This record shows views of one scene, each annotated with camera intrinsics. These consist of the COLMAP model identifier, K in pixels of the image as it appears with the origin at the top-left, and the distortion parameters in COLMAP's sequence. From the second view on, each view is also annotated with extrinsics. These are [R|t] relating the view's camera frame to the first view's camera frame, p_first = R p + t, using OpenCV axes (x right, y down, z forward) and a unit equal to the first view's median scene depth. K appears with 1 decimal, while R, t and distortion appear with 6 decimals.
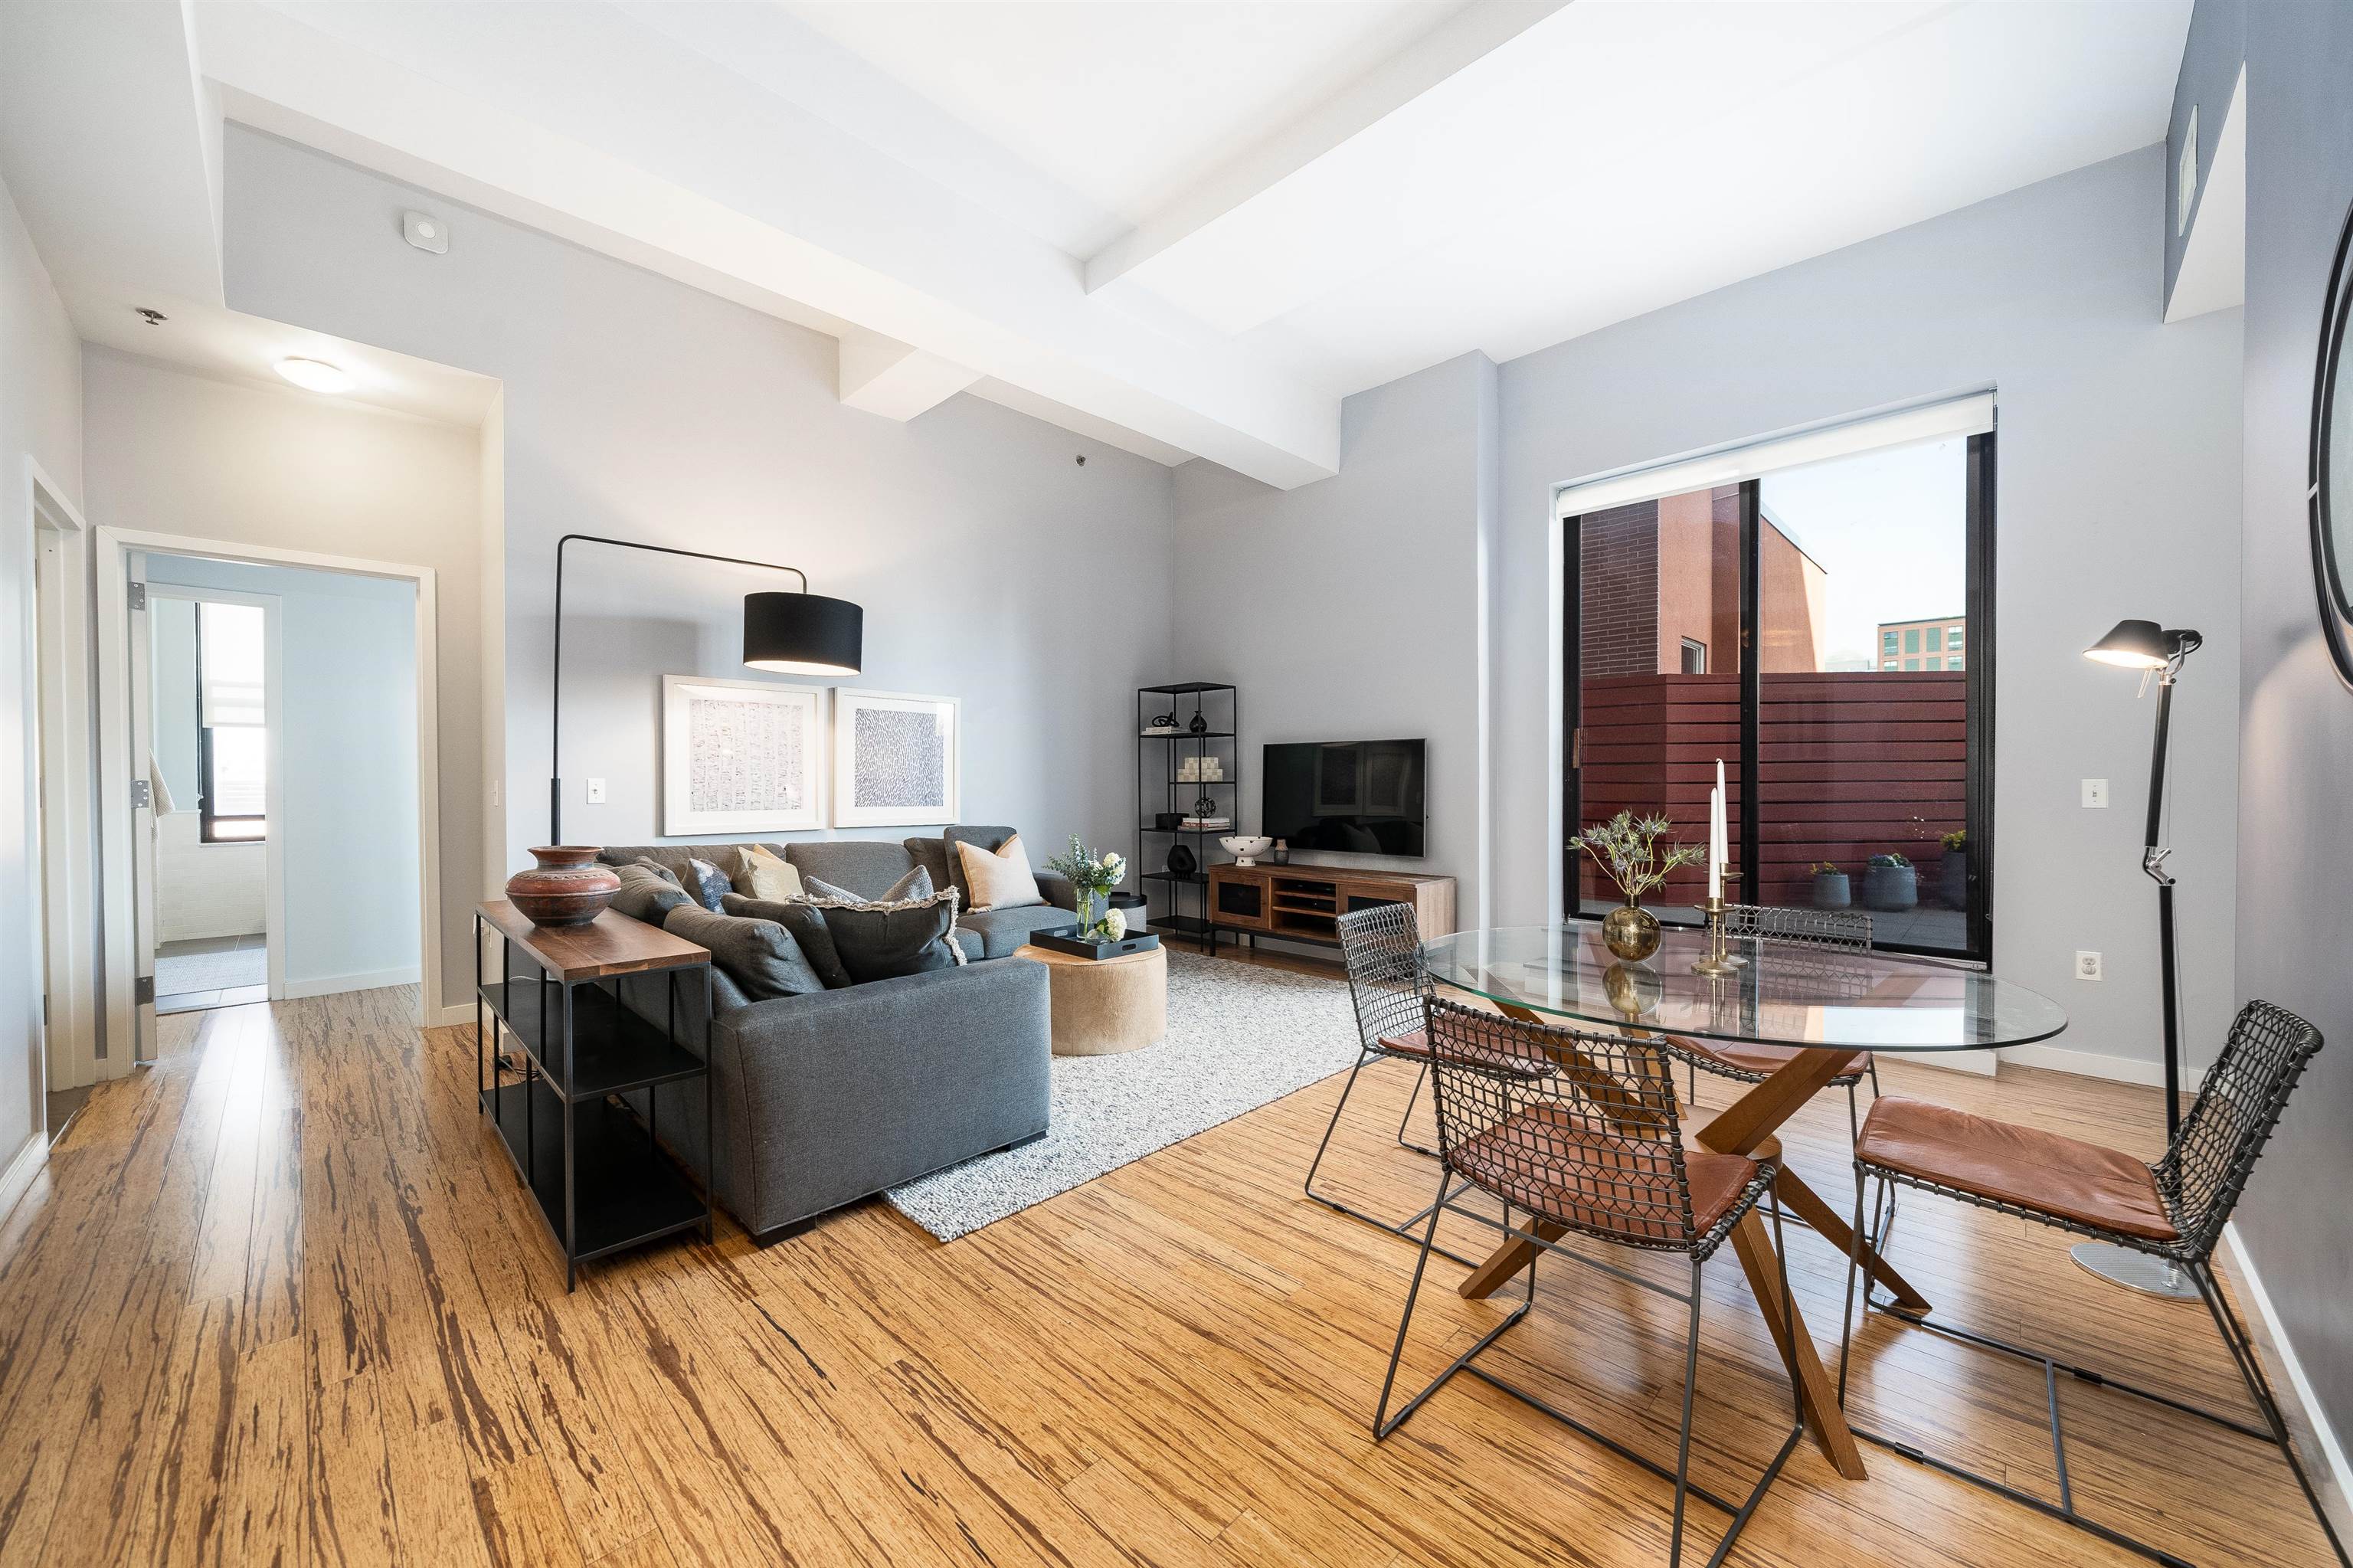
lens RADIAL K [[872.2, 0, 1182.7], [0, 872.2, 786.6], [0, 0, 1]] dist [-0.001342, 0.000120]
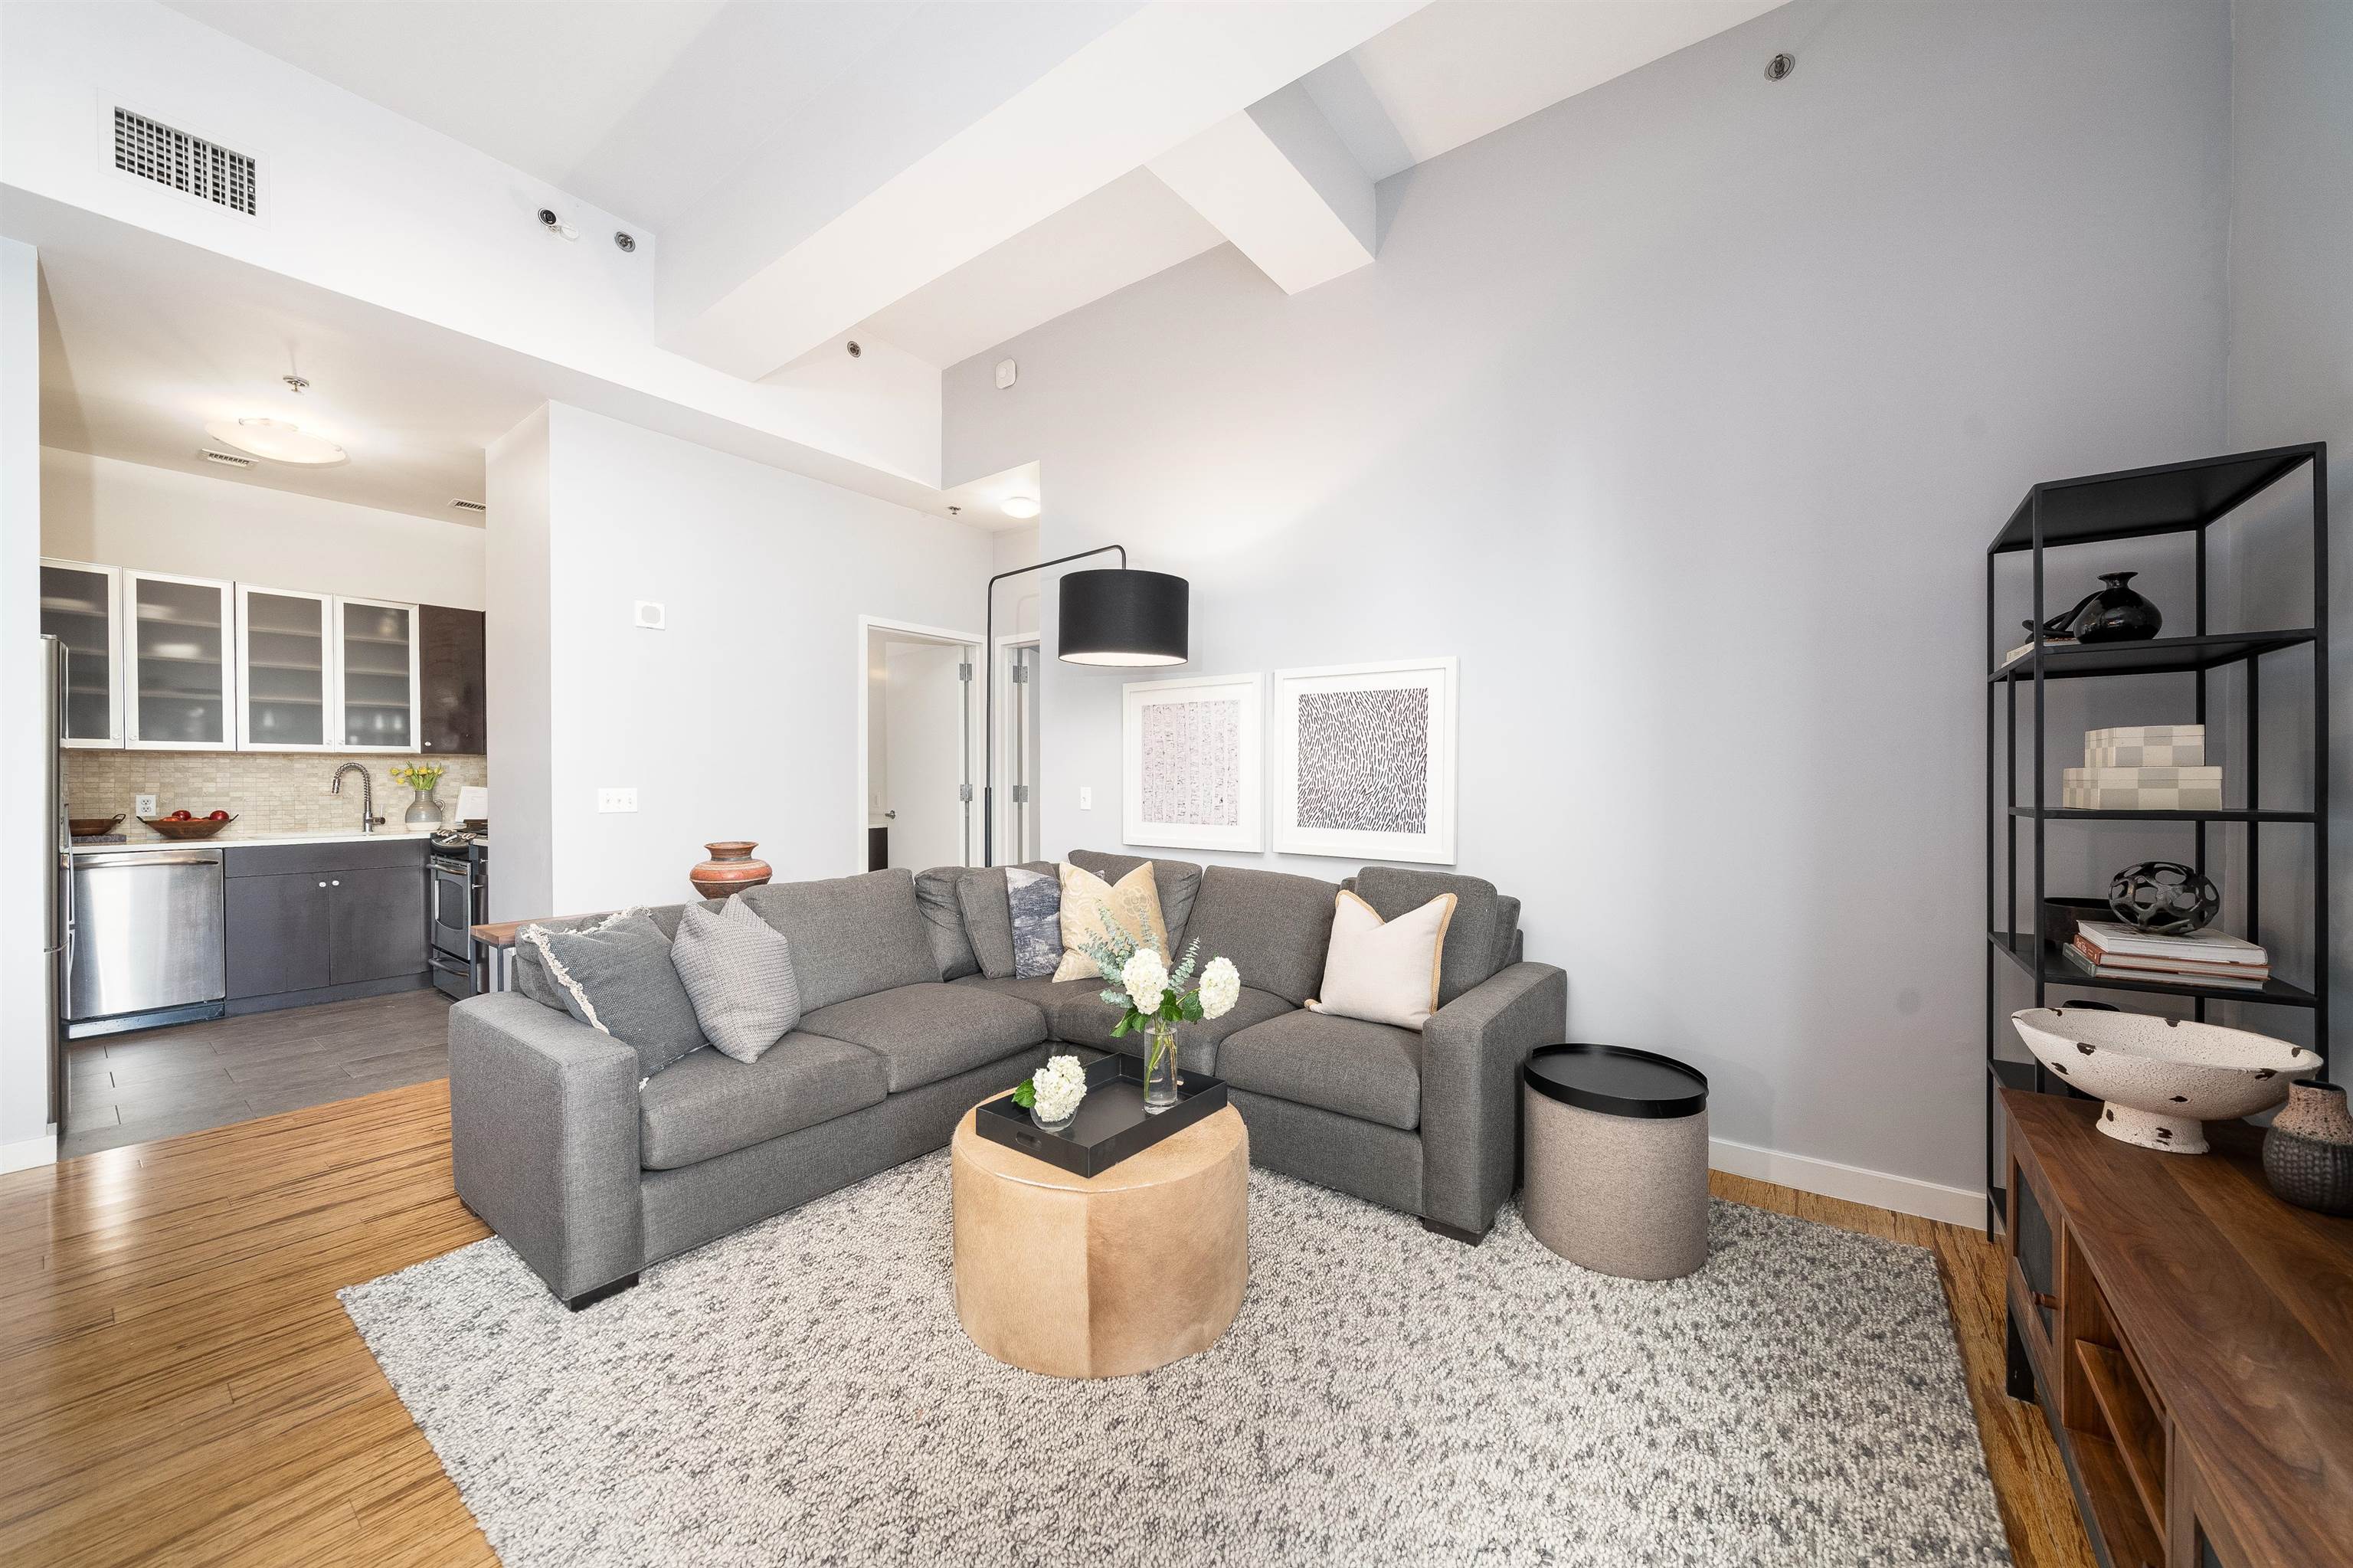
lens RADIAL K [[853.3, 0, 1166.0], [0, 853.3, 783.6], [0, 0, 1]] dist [-0.001025, -0.000148]
pose [[0.125014, 0.007563, -0.992126, 0.402976], [-0.007412, 0.999950, 0.006689, -0.021266], [0.992127, 0.006517, 0.125064, 0.958824]]
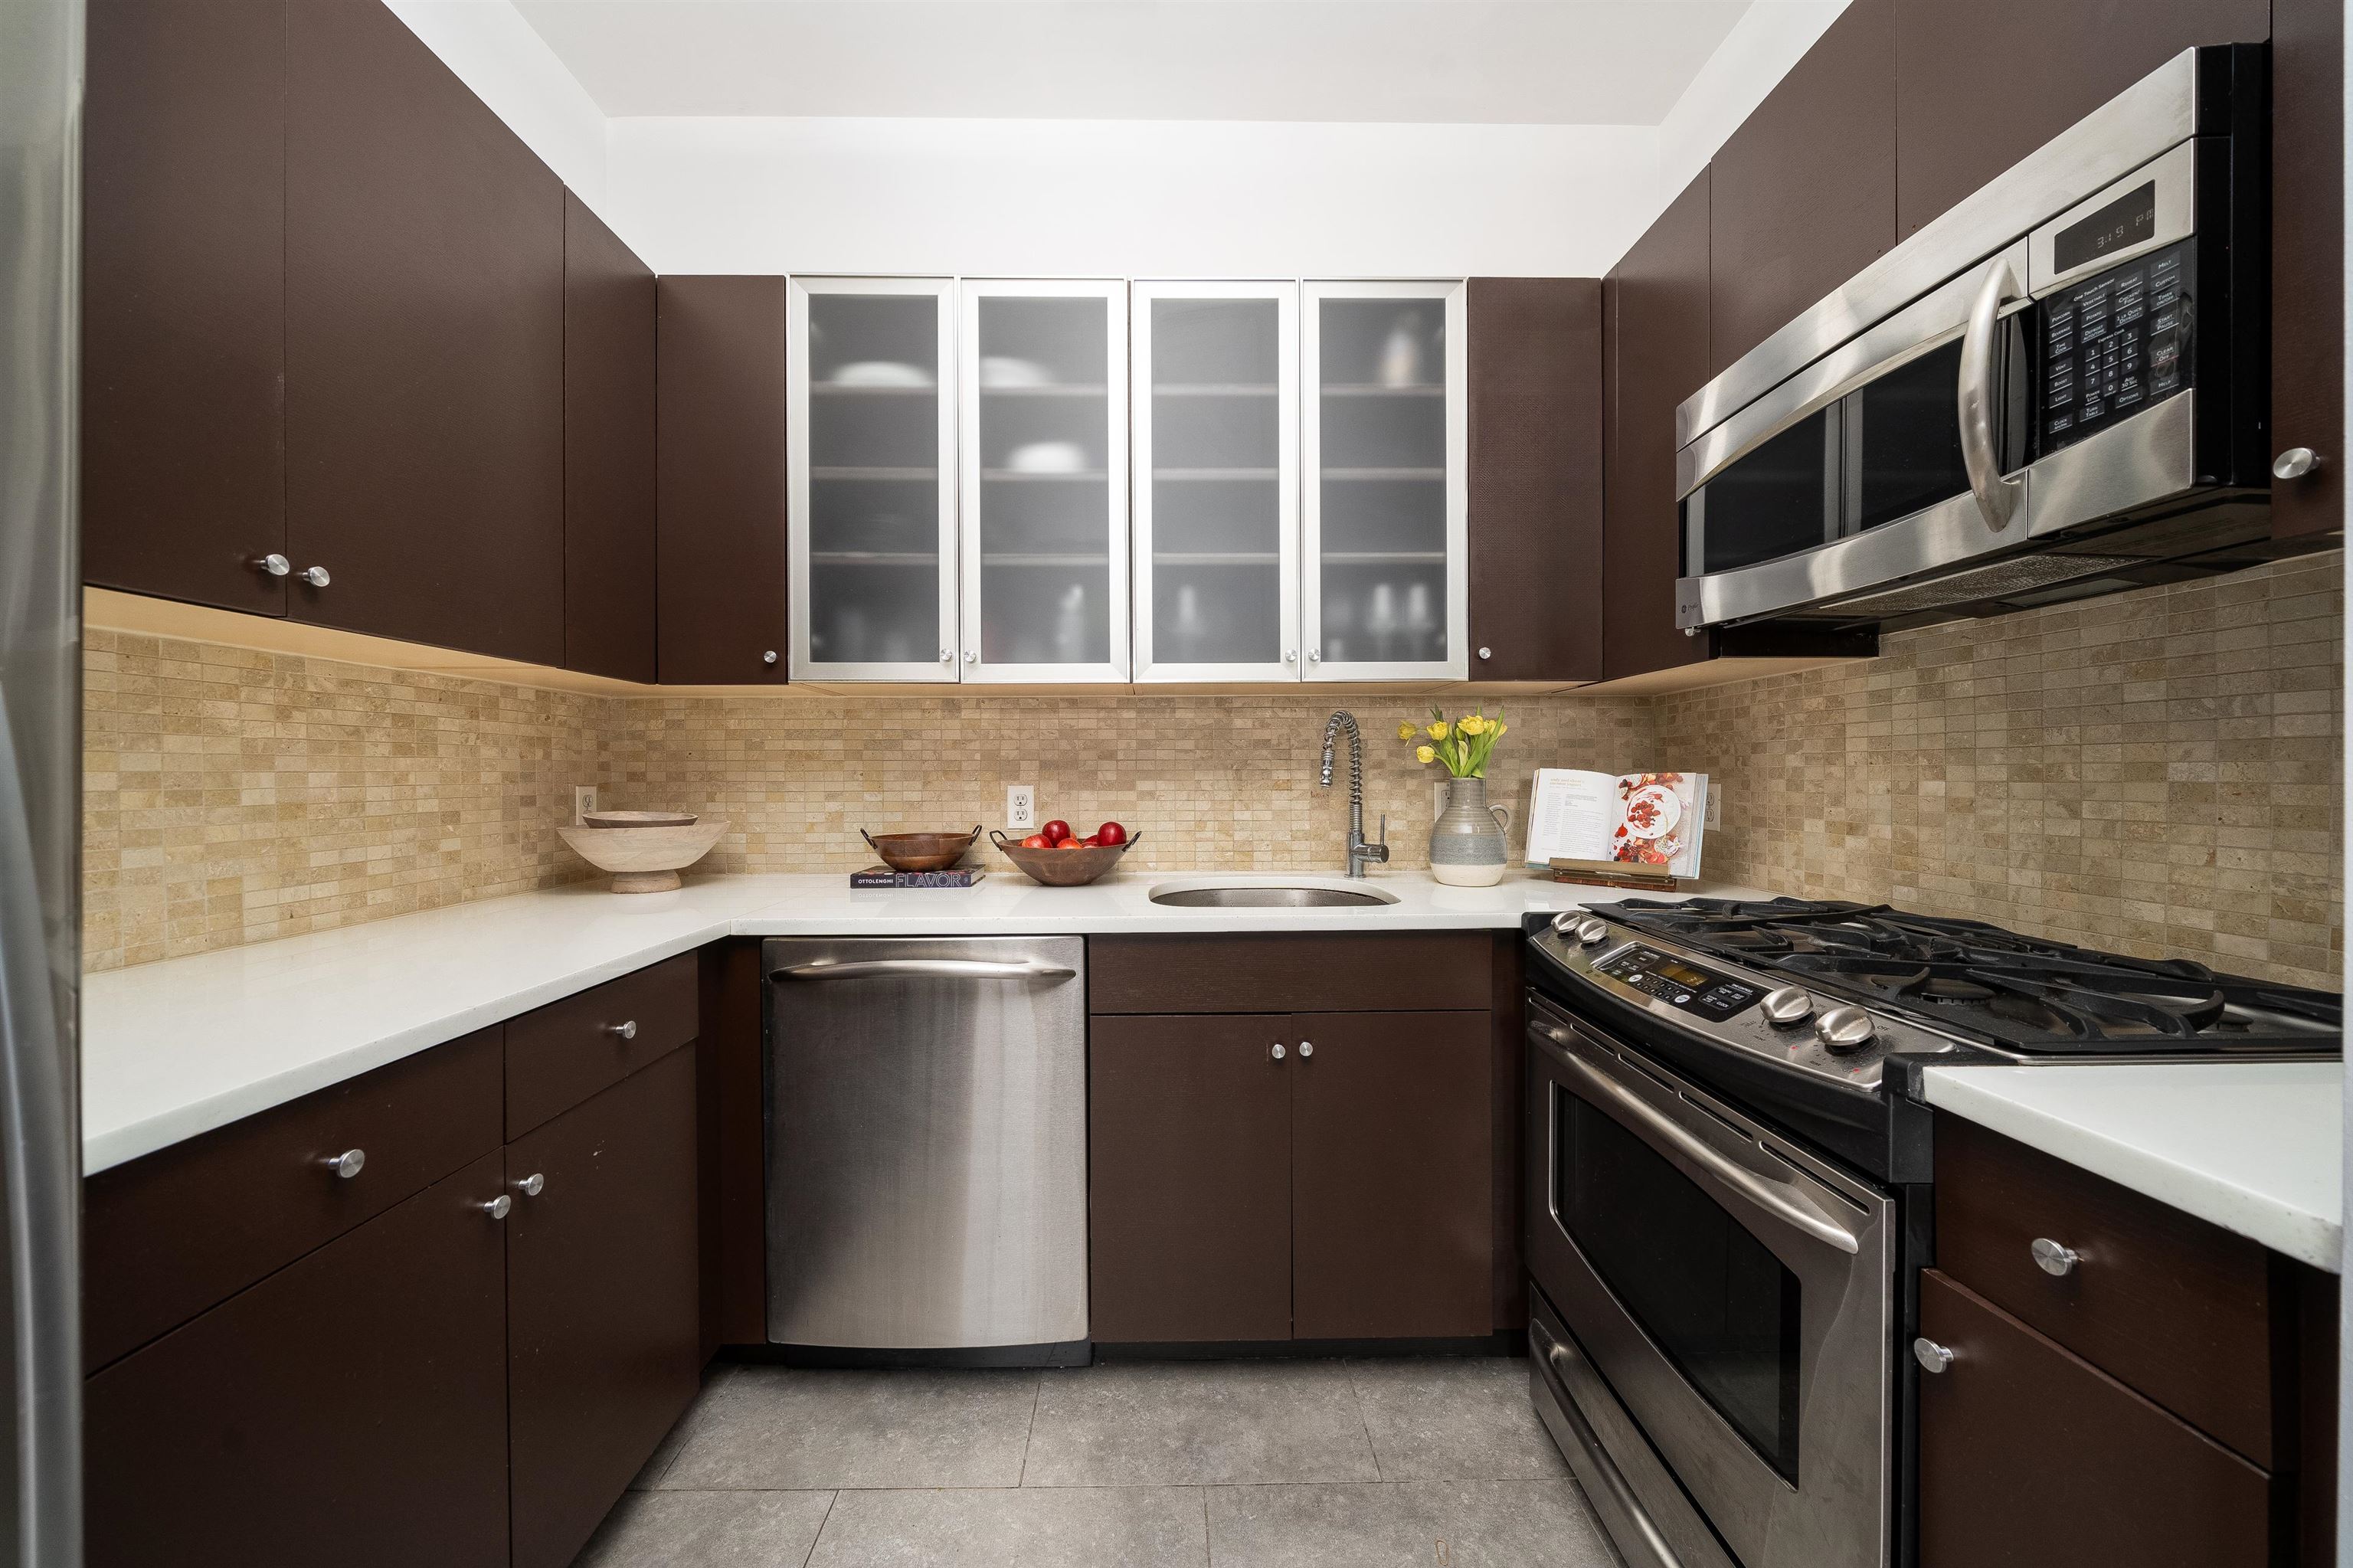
lens RADIAL K [[831.5, 0, 1172.4], [0, 831.5, 783.0], [0, 0, 1]] dist [-0.000799, -0.000030]
pose [[-0.701520, 0.012811, -0.712535, -0.581382], [-0.000661, 0.999826, 0.018627, -0.000364], [0.712649, 0.013538, -0.701390, 0.200237]]
